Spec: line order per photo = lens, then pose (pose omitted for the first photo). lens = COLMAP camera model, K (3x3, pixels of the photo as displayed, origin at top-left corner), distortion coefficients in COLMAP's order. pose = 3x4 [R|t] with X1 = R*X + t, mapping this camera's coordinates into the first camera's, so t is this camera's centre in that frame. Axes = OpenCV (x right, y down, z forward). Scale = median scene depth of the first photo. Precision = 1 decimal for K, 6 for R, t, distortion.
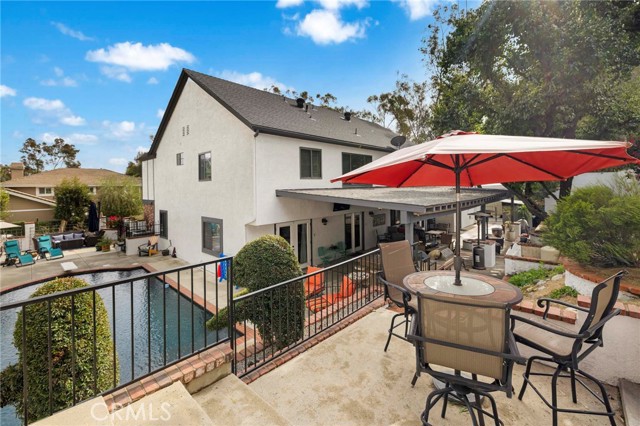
lens RADIAL K [[281.1, 0, 320.1], [0, 281.1, 184.4], [0, 0, 1]] dist [0.003370, -0.000282]
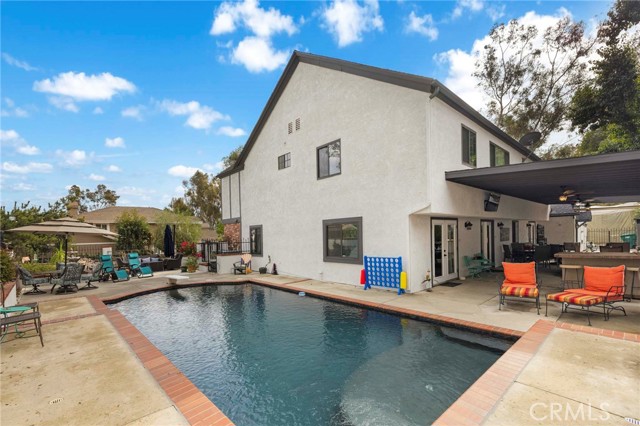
lens RADIAL K [[281.1, 0, 321.9], [0, 281.1, 234.6], [0, 0, 1]] dist [0.003370, -0.000282]
pose [[0.997724, -0.010113, -0.066671, -0.243255], [0.010619, 0.999917, 0.007239, 0.100214], [0.066592, -0.007930, 0.997749, 0.097416]]
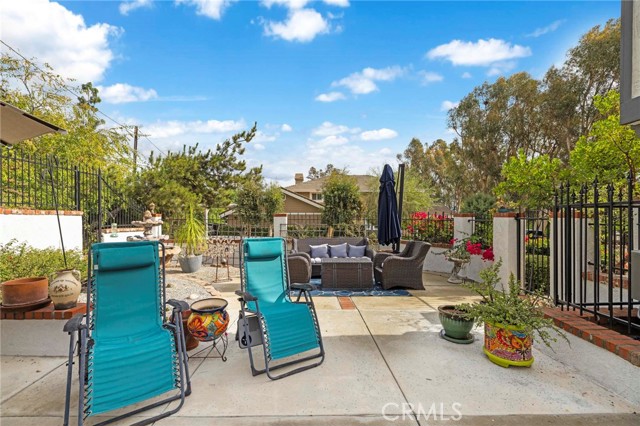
lens RADIAL K [[281.1, 0, 318.9], [0, 281.1, 210.7], [0, 0, 1]] dist [0.003370, -0.000282]
pose [[0.705722, 0.004688, -0.708473, -0.645336], [-0.005979, 0.999982, 0.000661, 0.131930], [0.708464, 0.003770, 0.705737, 0.717124]]
